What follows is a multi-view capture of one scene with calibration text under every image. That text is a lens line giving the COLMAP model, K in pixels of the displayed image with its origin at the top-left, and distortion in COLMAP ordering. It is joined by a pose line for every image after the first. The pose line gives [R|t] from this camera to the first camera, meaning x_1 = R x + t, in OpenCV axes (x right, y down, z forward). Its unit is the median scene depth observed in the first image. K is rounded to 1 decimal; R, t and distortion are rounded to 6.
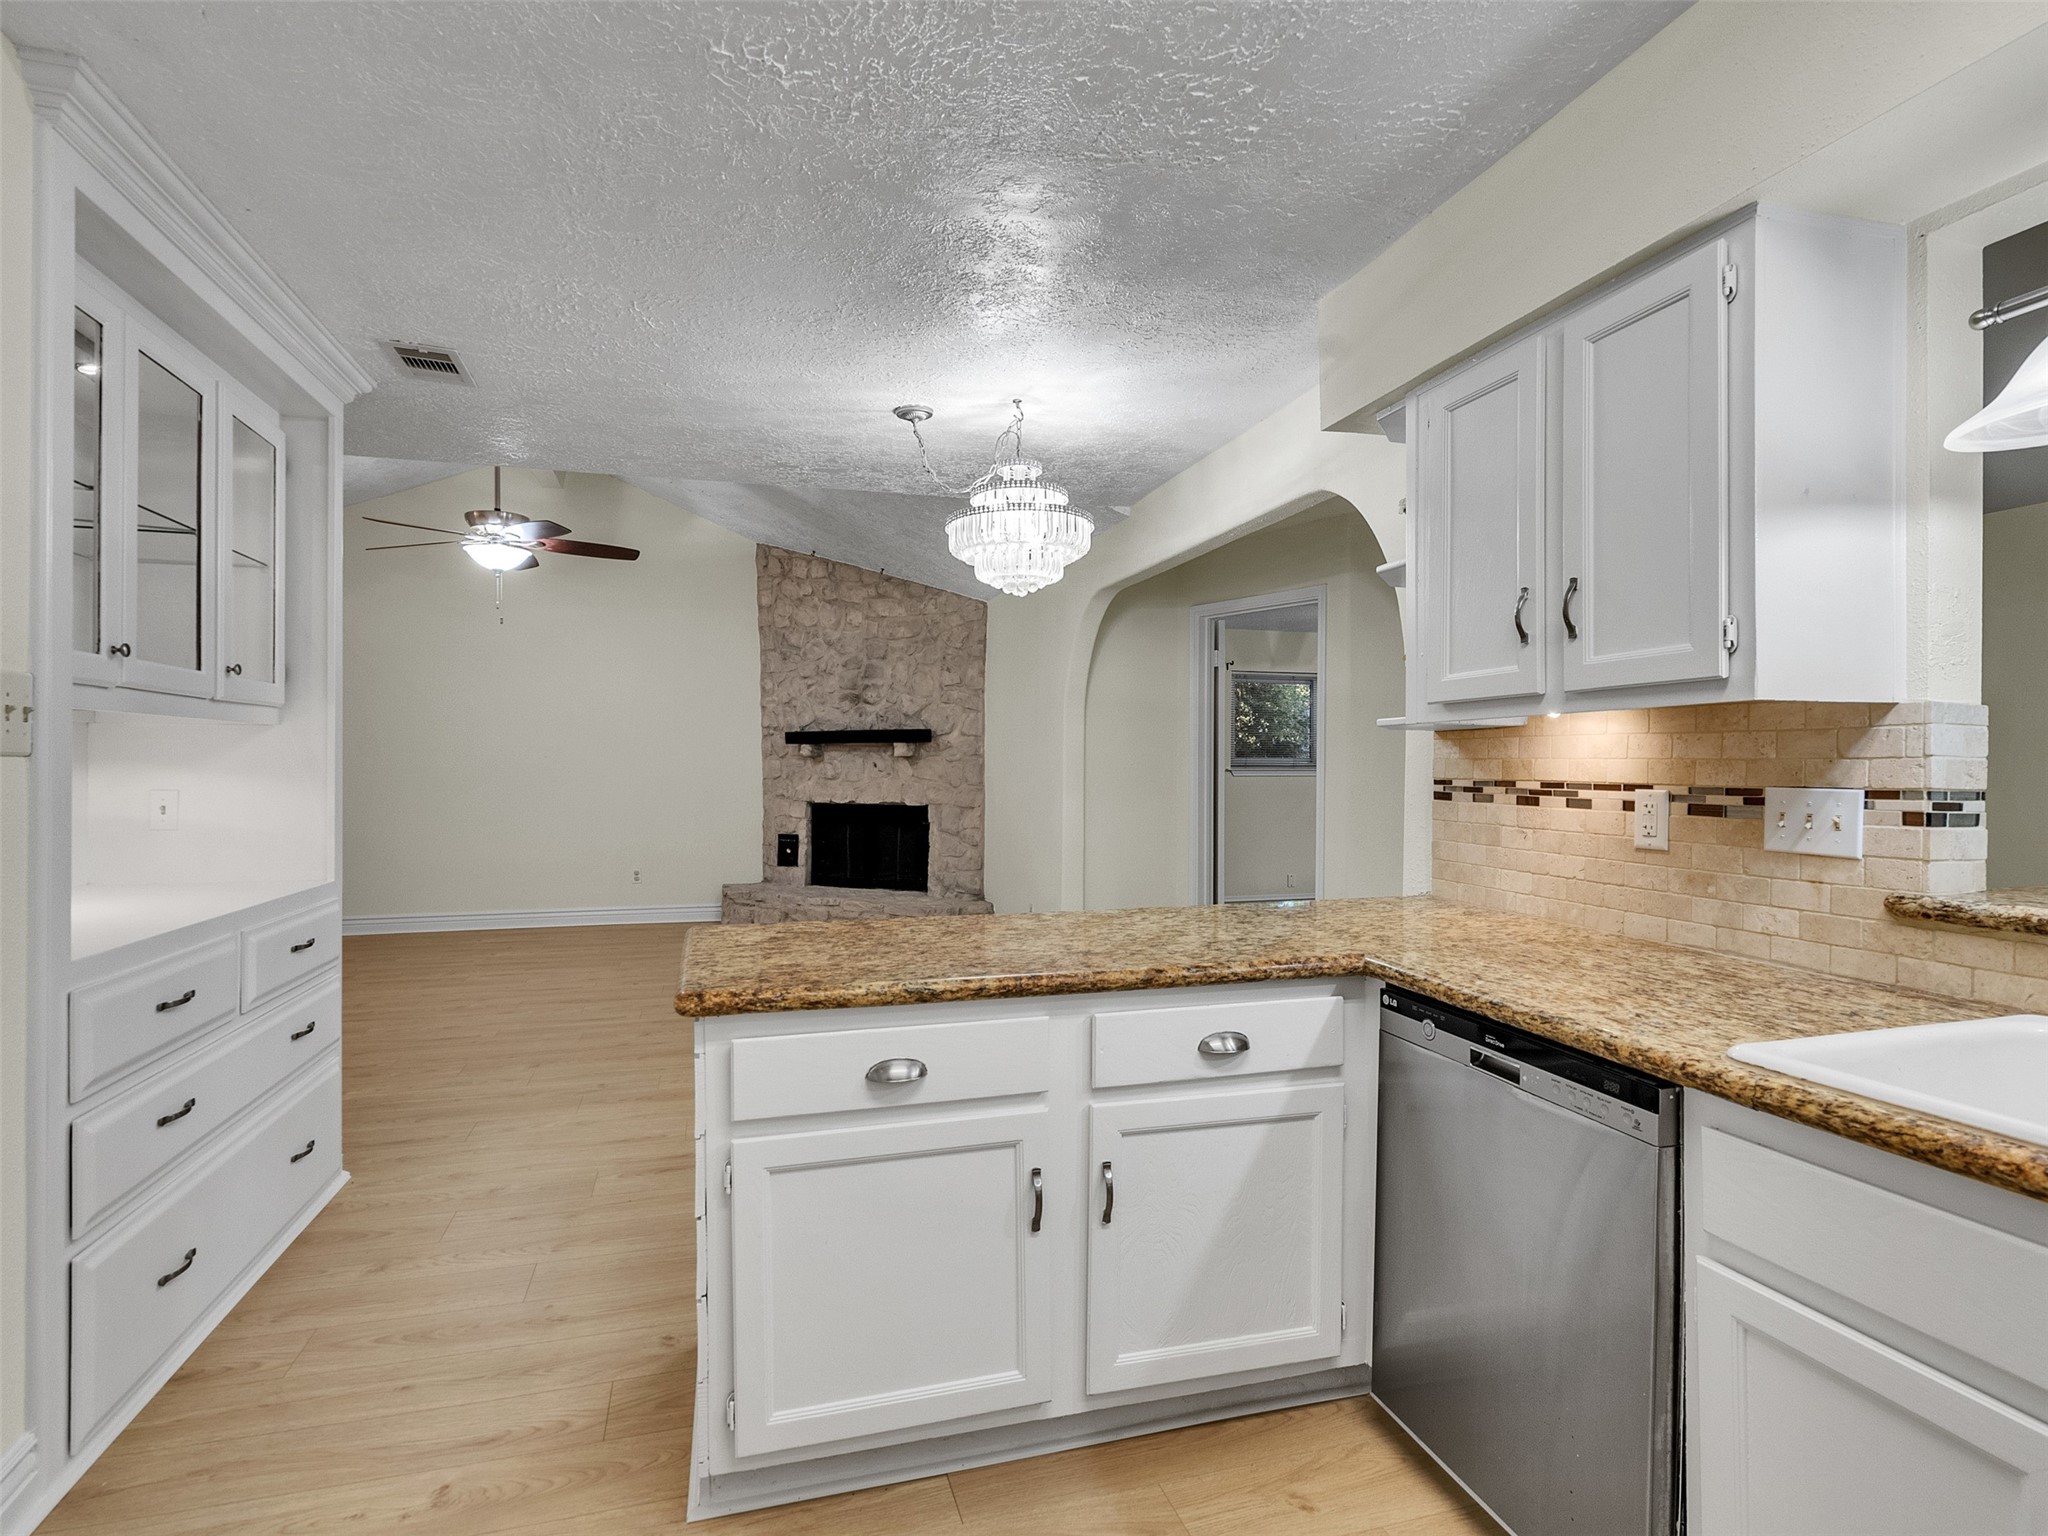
lens RADIAL K [[1045.2, 0, 1003.5], [0, 1045.2, 769.0], [0, 0, 1]] dist [-0.009941, 0.006661]
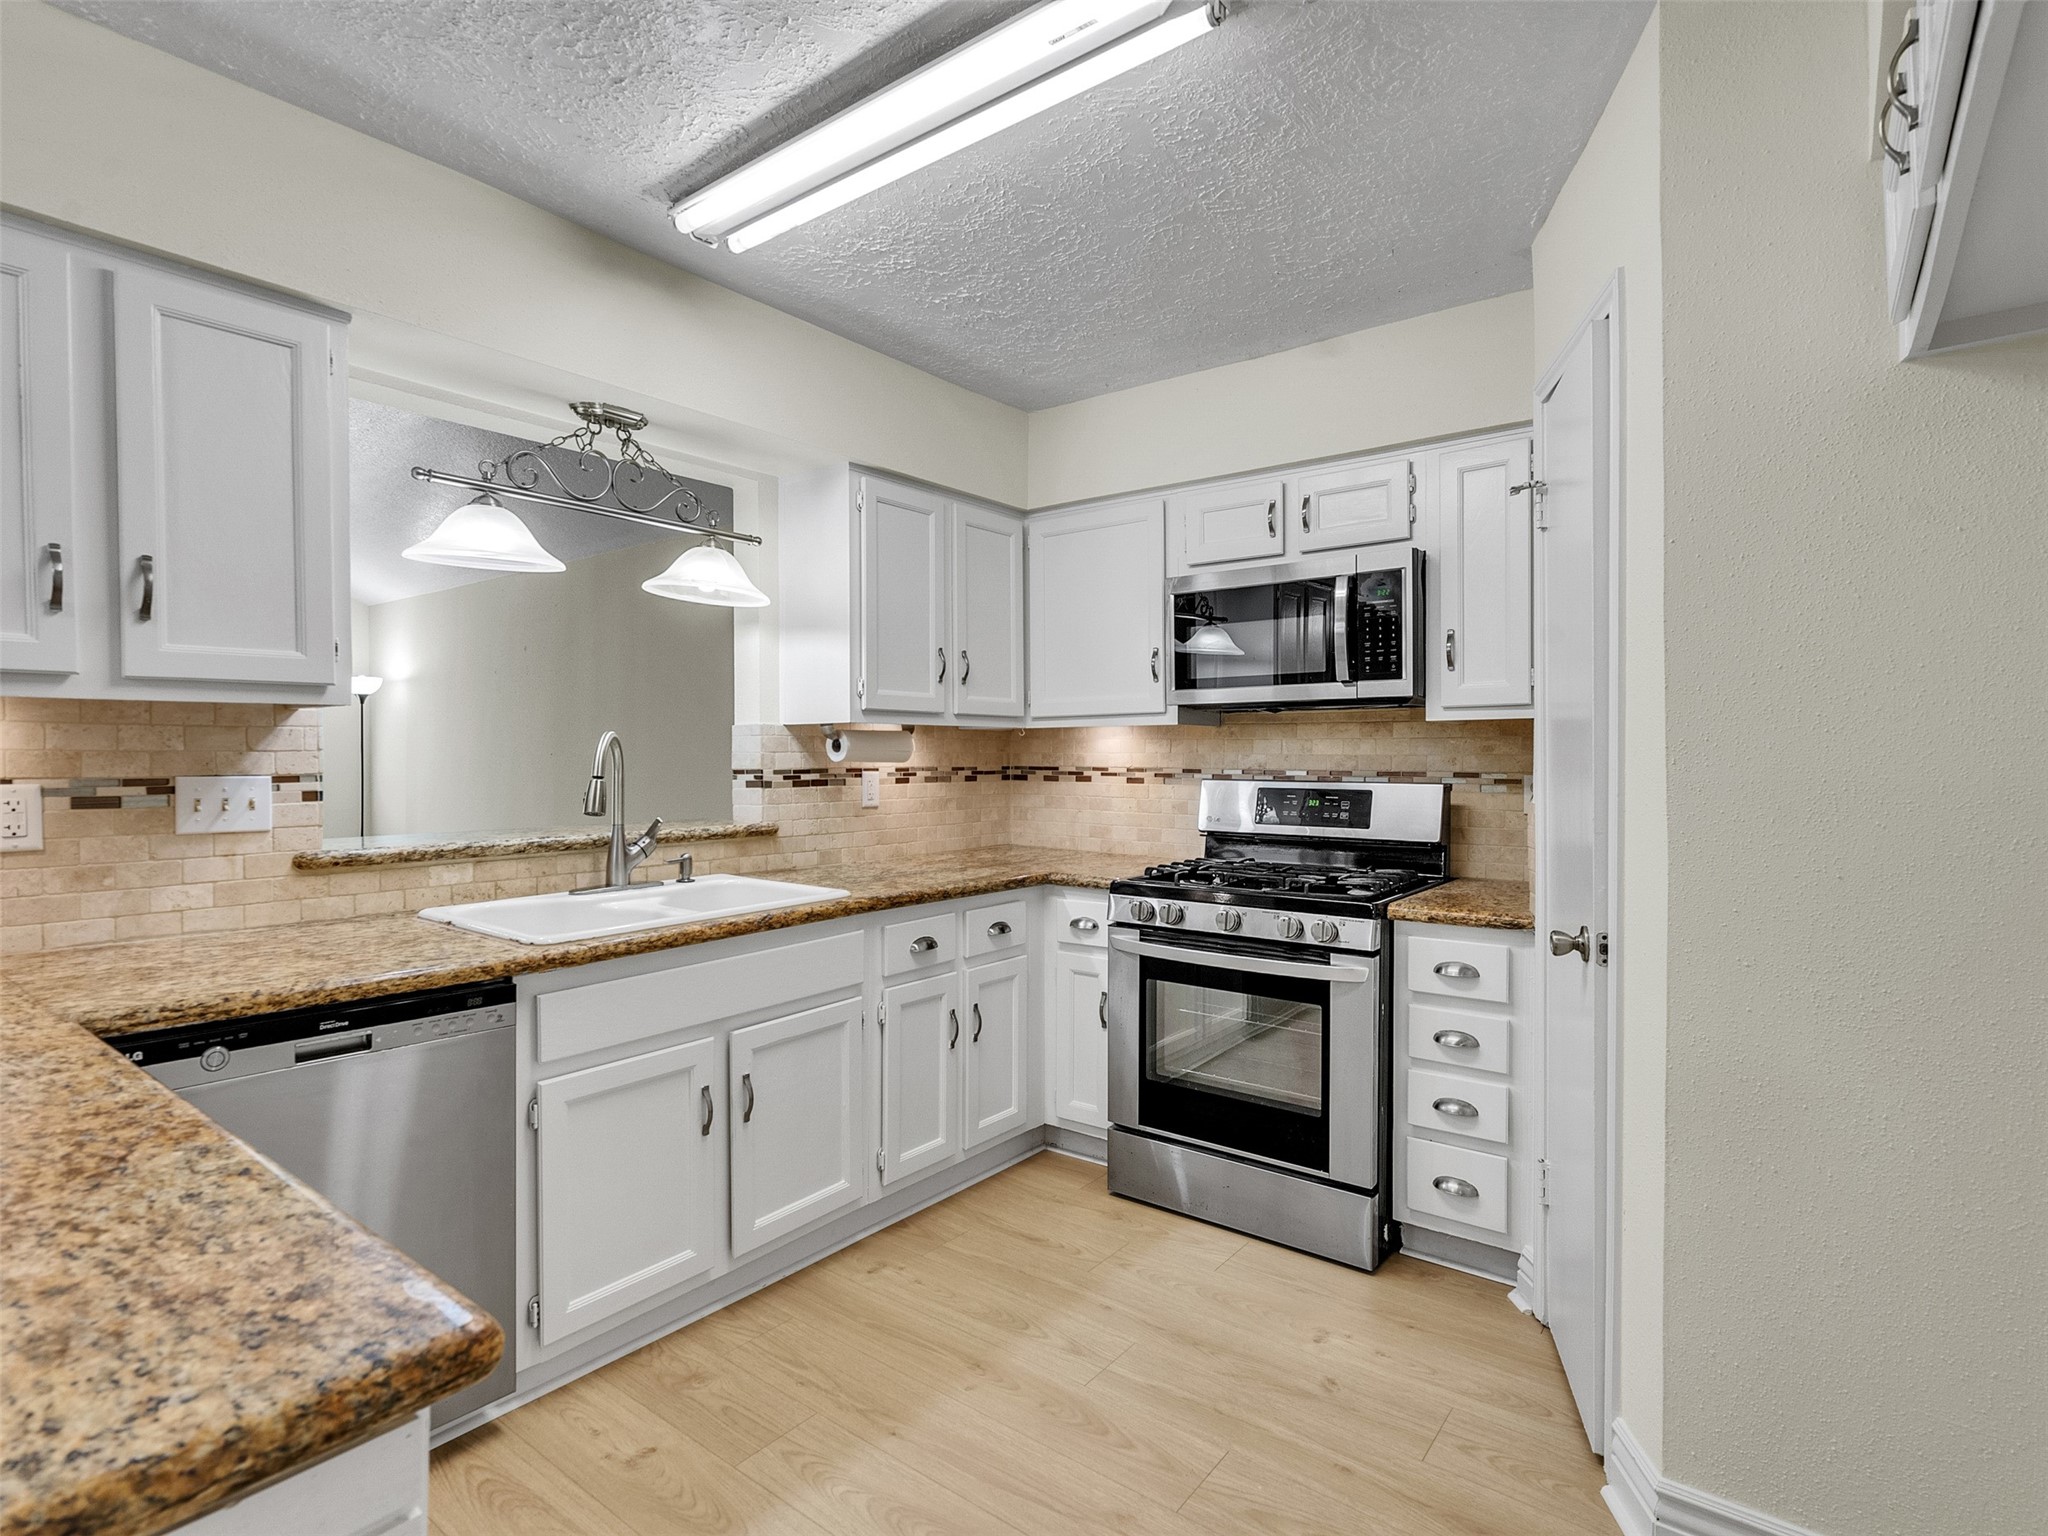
lens RADIAL K [[1045.2, 0, 1003.5], [0, 1045.2, 769.0], [0, 0, 1]] dist [-0.009941, 0.006661]
pose [[-0.585181, -0.012071, 0.810813, -0.474690], [0.002760, 0.999854, 0.016877, -0.004844], [-0.810898, 0.012114, -0.585062, 0.669738]]
